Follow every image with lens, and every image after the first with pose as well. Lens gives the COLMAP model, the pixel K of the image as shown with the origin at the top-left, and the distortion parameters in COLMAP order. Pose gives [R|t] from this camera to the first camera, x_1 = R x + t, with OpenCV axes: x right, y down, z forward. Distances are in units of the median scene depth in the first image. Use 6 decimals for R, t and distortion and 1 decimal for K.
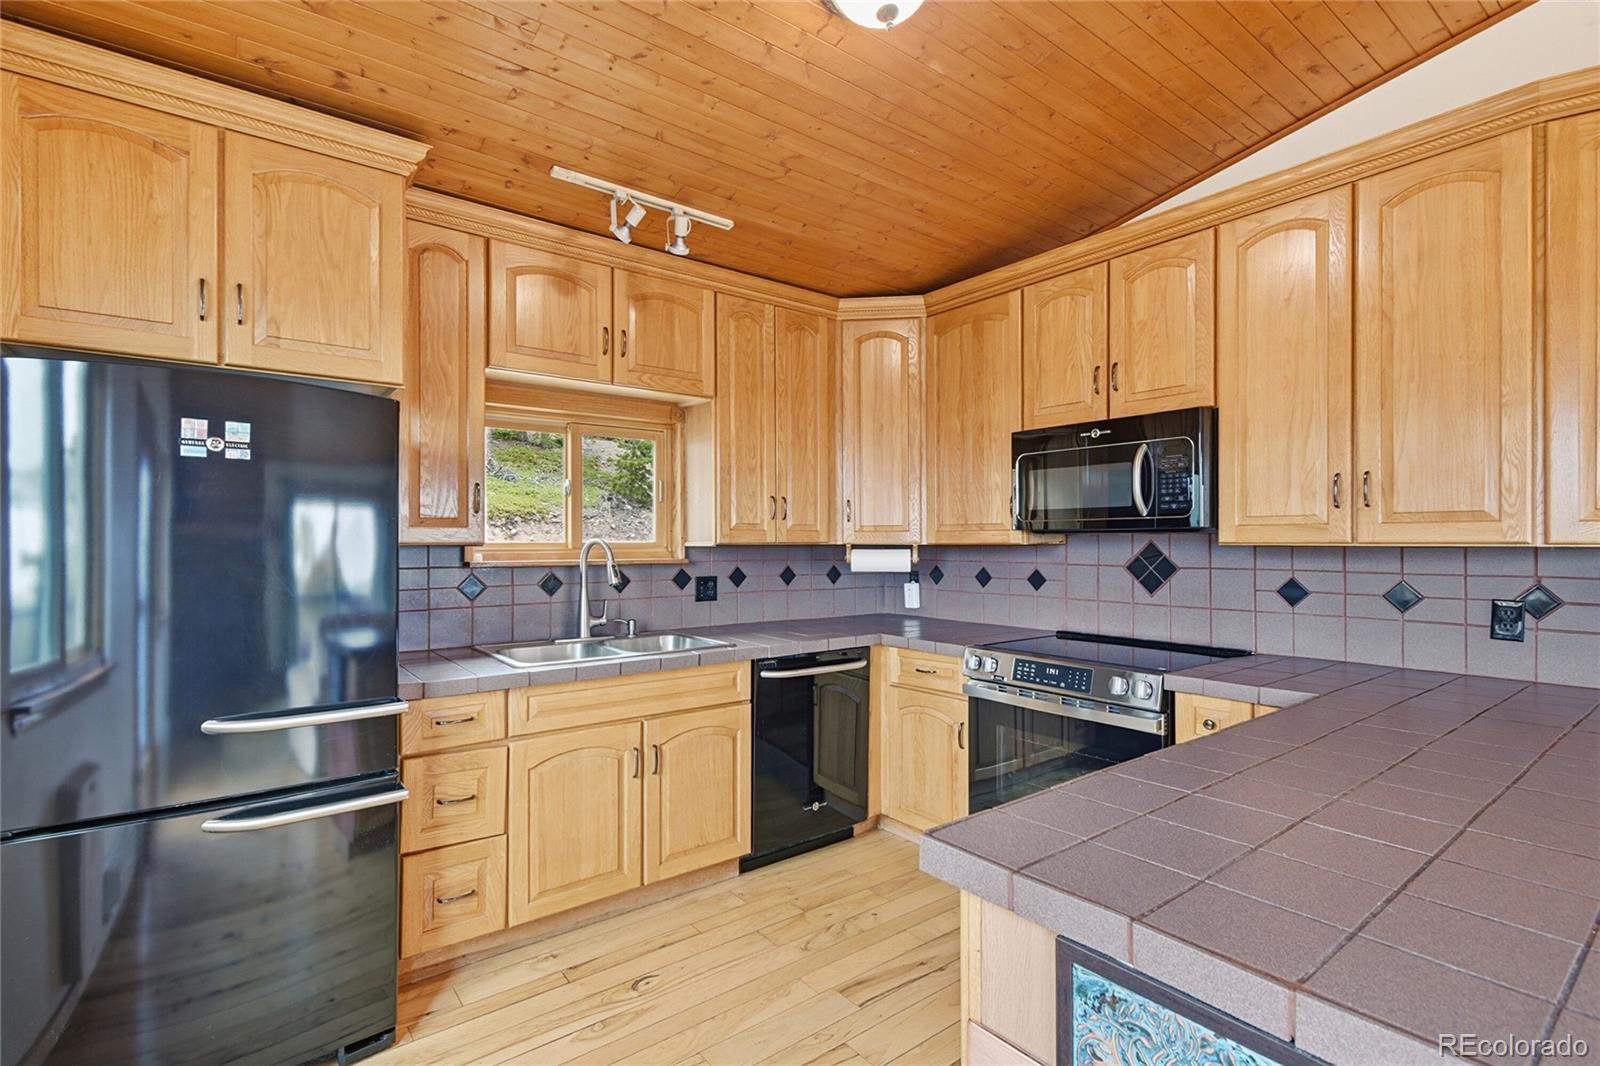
lens RADIAL K [[753.0, 0, 803.7], [0, 753.0, 542.4], [0, 0, 1]] dist [0.002746, -0.000086]
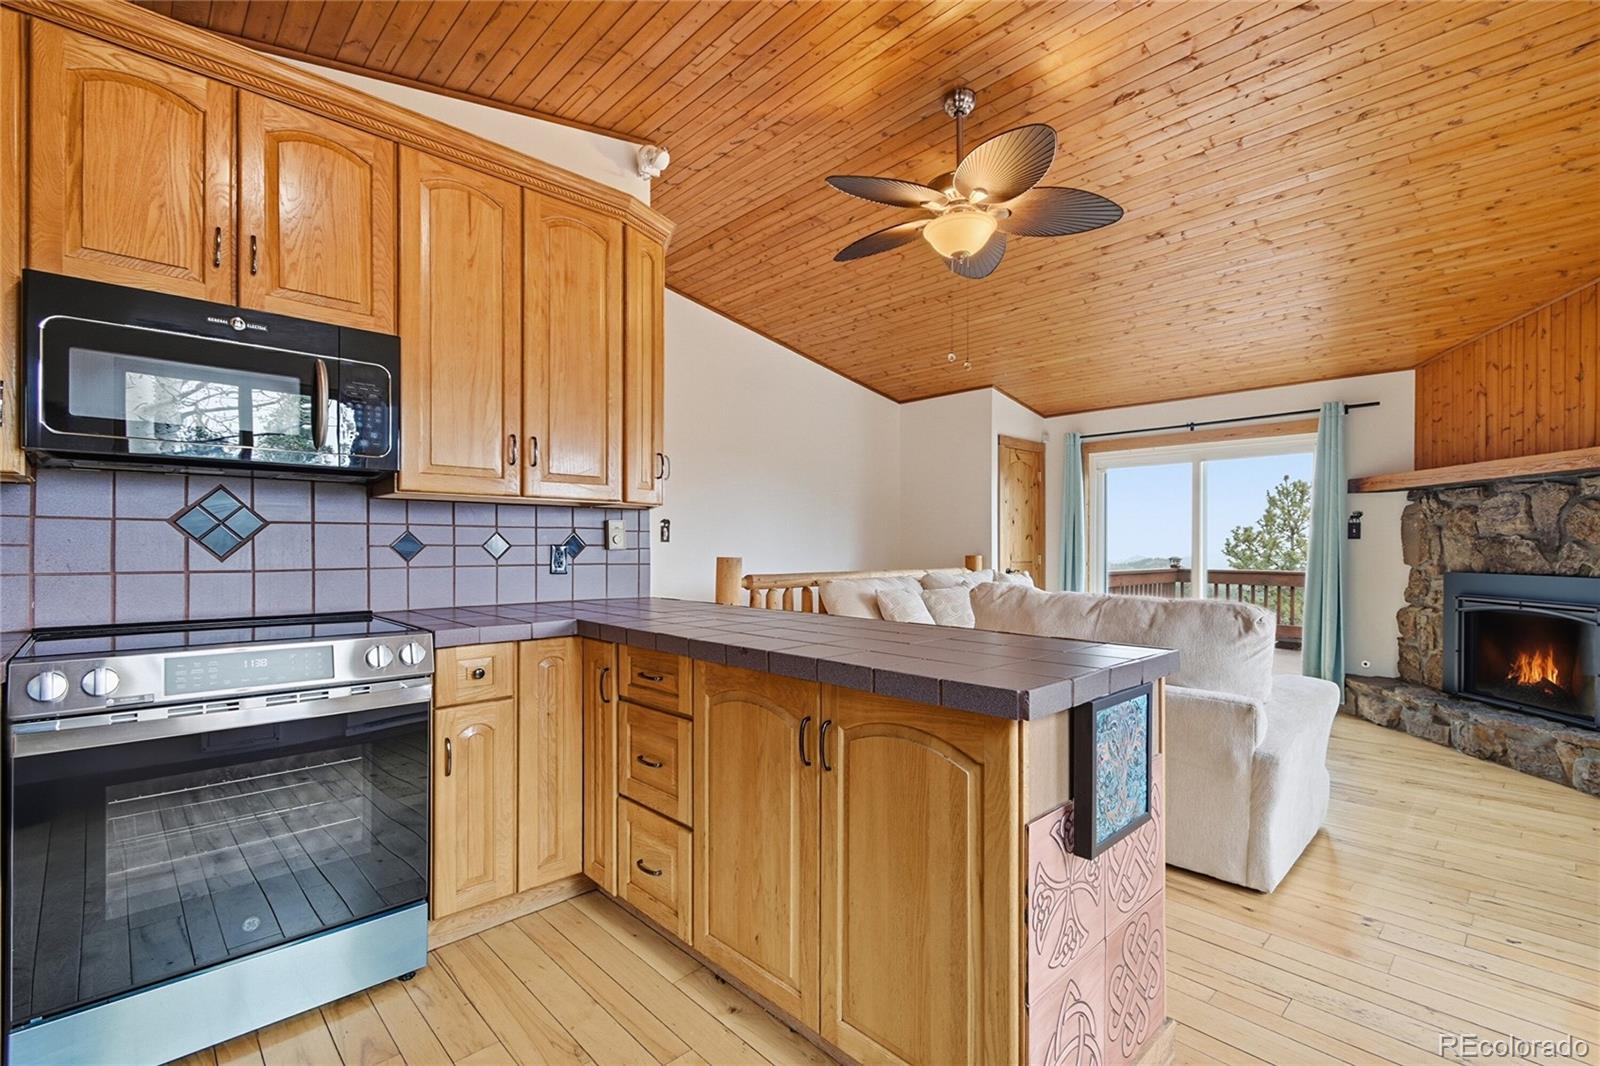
lens RADIAL K [[715.6, 0, 804.9], [0, 715.6, 547.5], [0, 0, 1]] dist [0.011951, -0.006533]
pose [[-0.101963, -0.001131, 0.994788, -0.321760], [-0.000748, 0.999999, 0.001061, 0.060036], [-0.994788, -0.000636, -0.101964, 0.518979]]
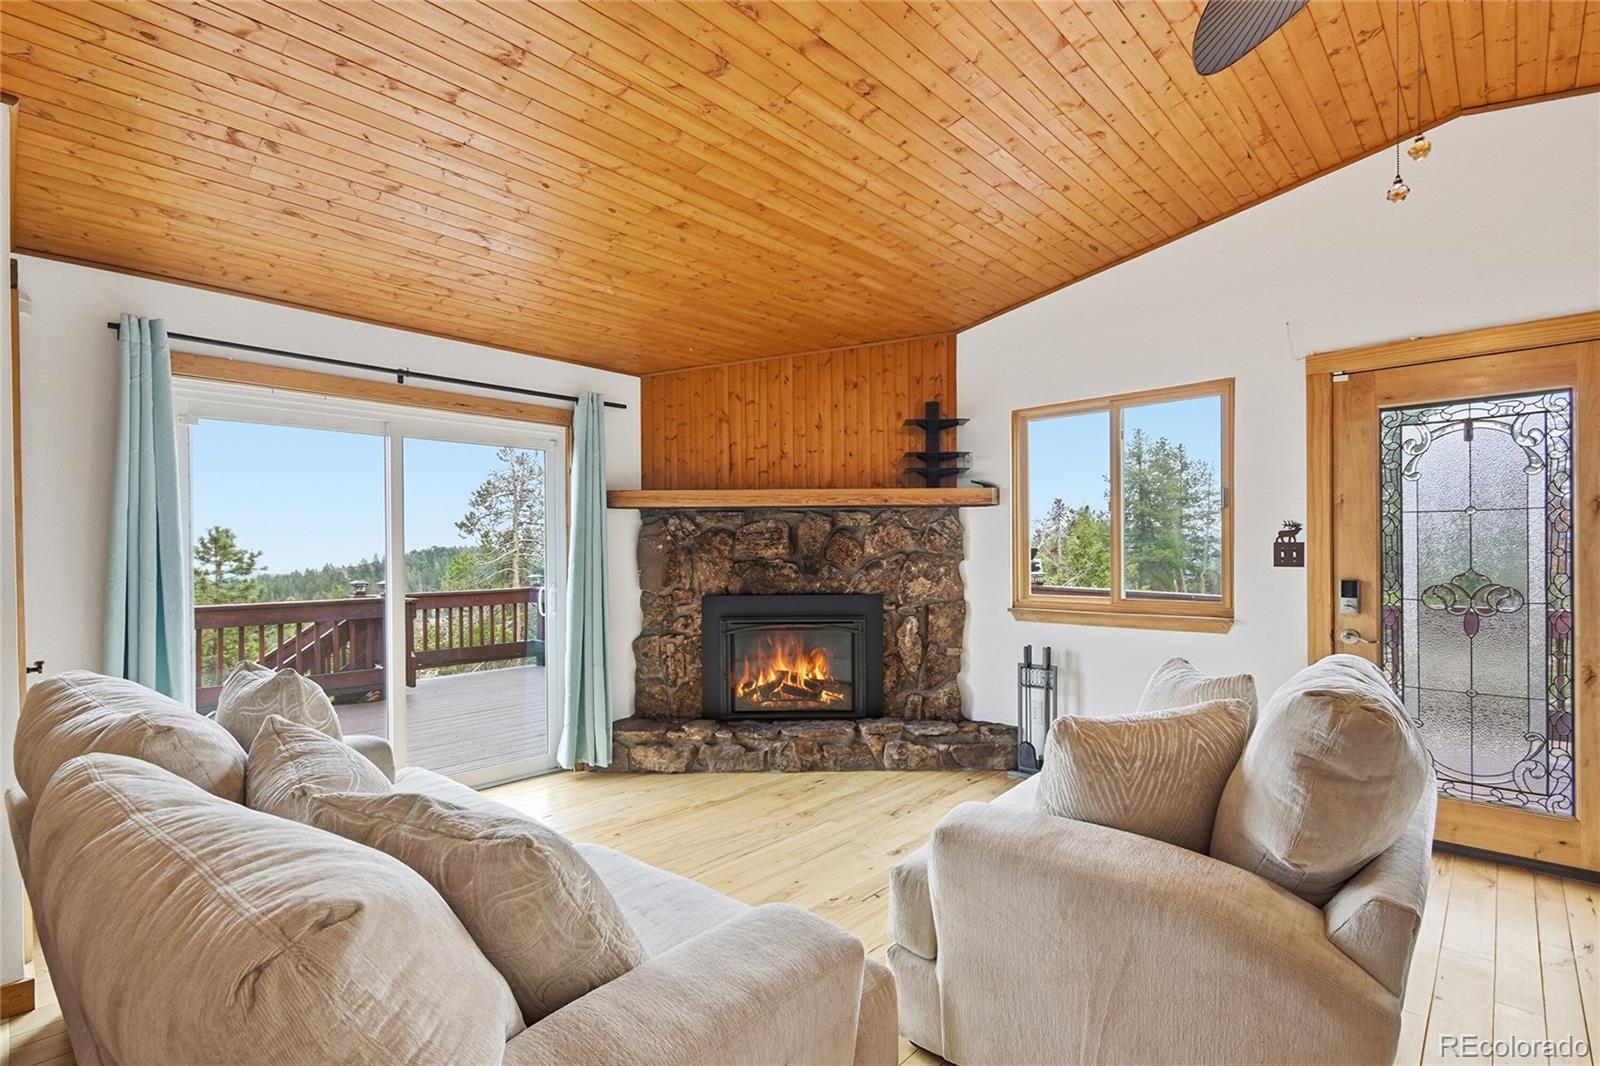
lens RADIAL K [[748.9, 0, 807.0], [0, 748.9, 553.0], [0, 0, 1]] dist [0.005095, 0.000413]
pose [[-0.986844, 0.008481, -0.161453, 1.146084], [0.007448, 0.999948, 0.007004, 0.012744], [0.161504, 0.005709, -0.986856, 0.582063]]
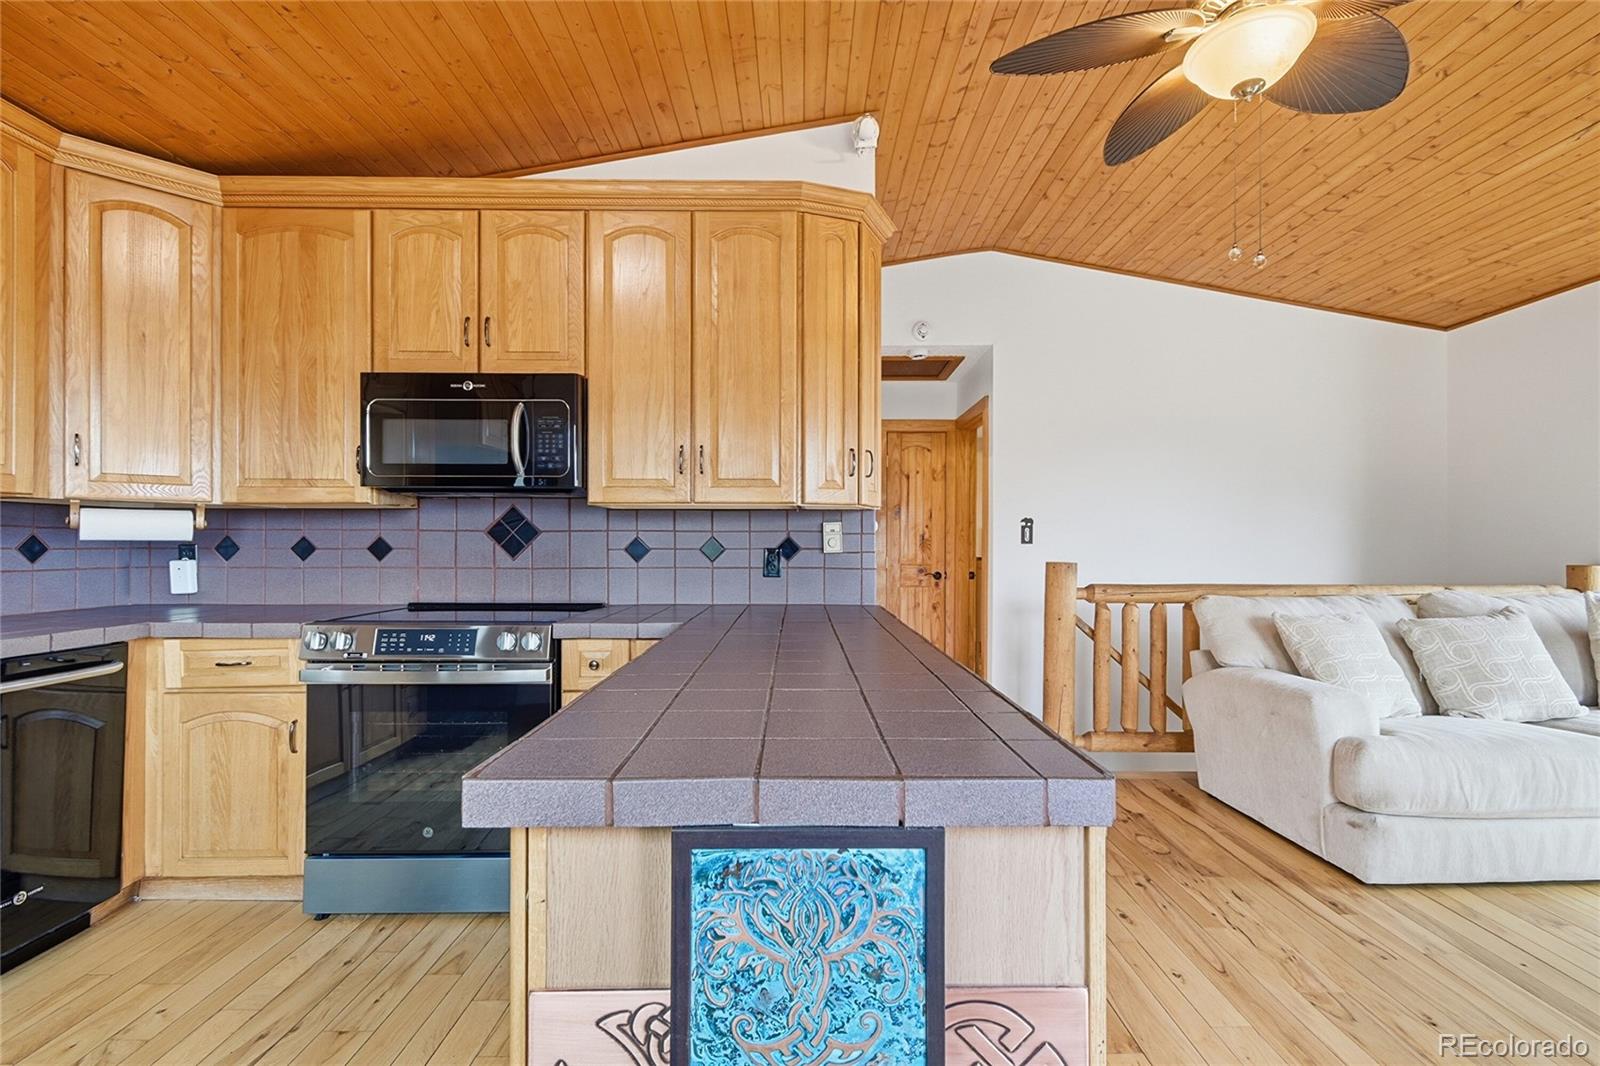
lens RADIAL K [[722.7, 0, 803.8], [0, 722.7, 542.2], [0, 0, 1]] dist [0.010048, -0.005139]
pose [[0.607497, 0.005303, 0.794304, -0.076867], [-0.001209, 0.999983, -0.005751, 0.054908], [-0.794321, 0.002534, 0.607493, 0.103463]]
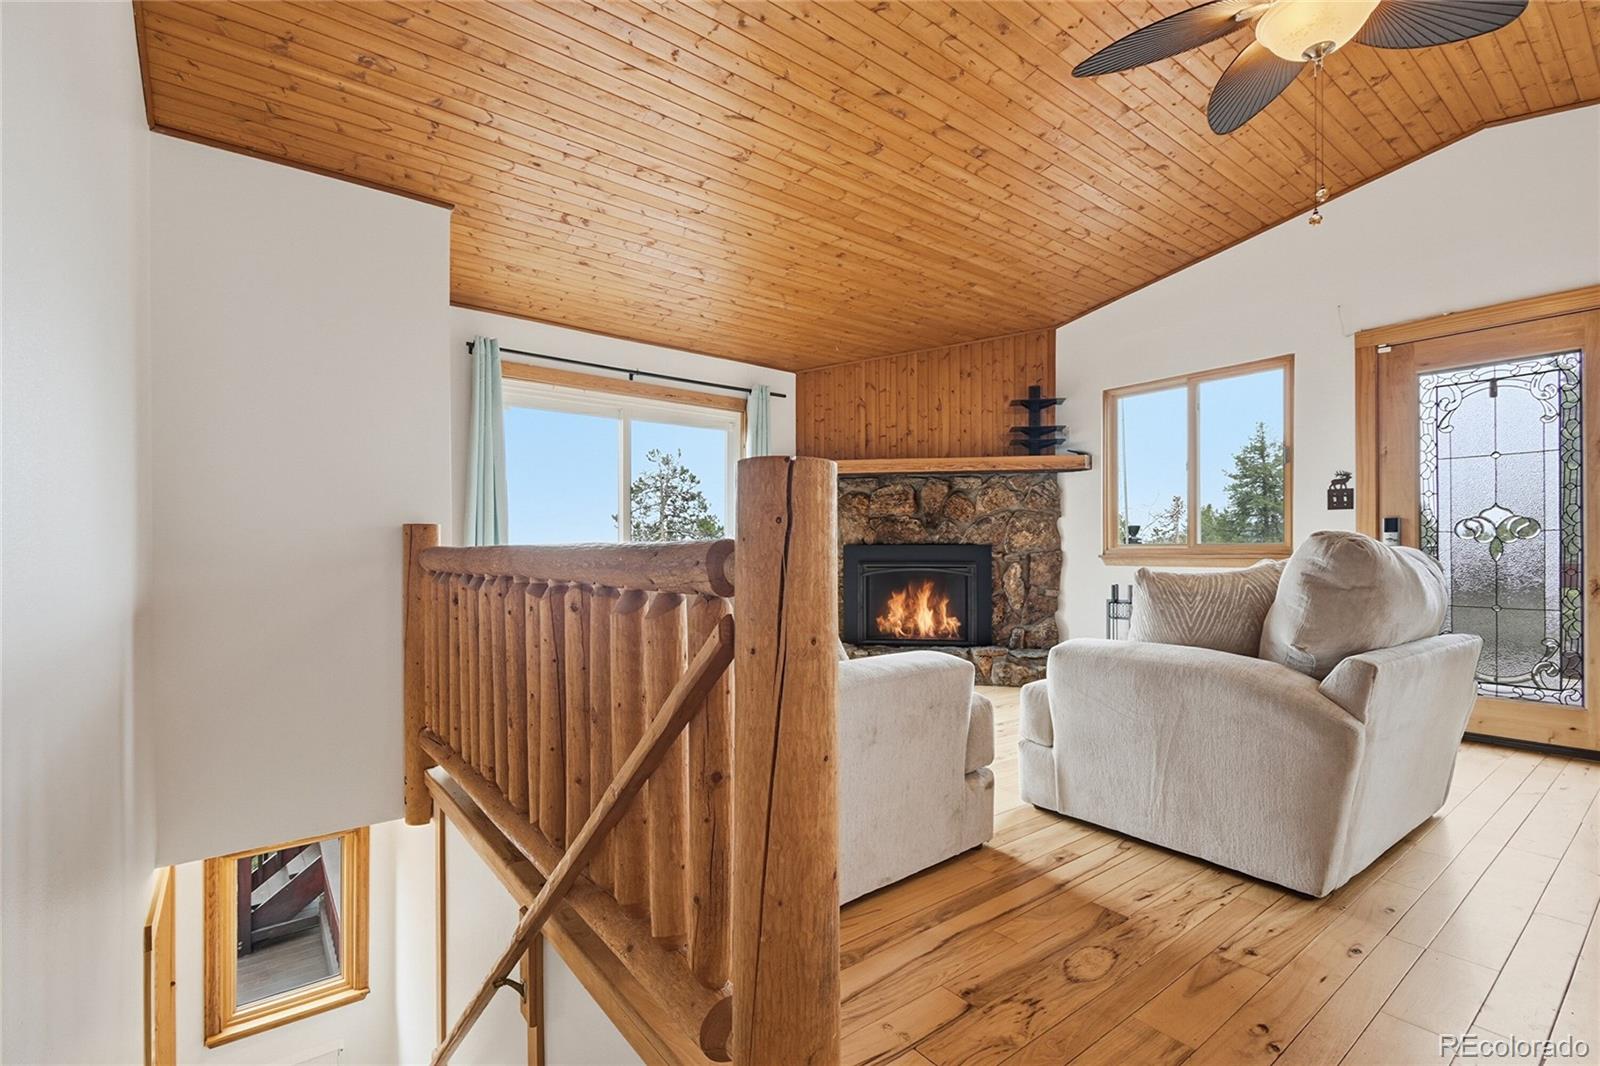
lens RADIAL K [[721.5, 0, 806.5], [0, 721.5, 549.1], [0, 0, 1]] dist [0.011293, -0.004898]
pose [[-0.999971, 0.001737, -0.007411, 1.224137], [0.001742, 0.999998, -0.000749, 0.126007], [0.007410, -0.000762, -0.999972, 0.906062]]
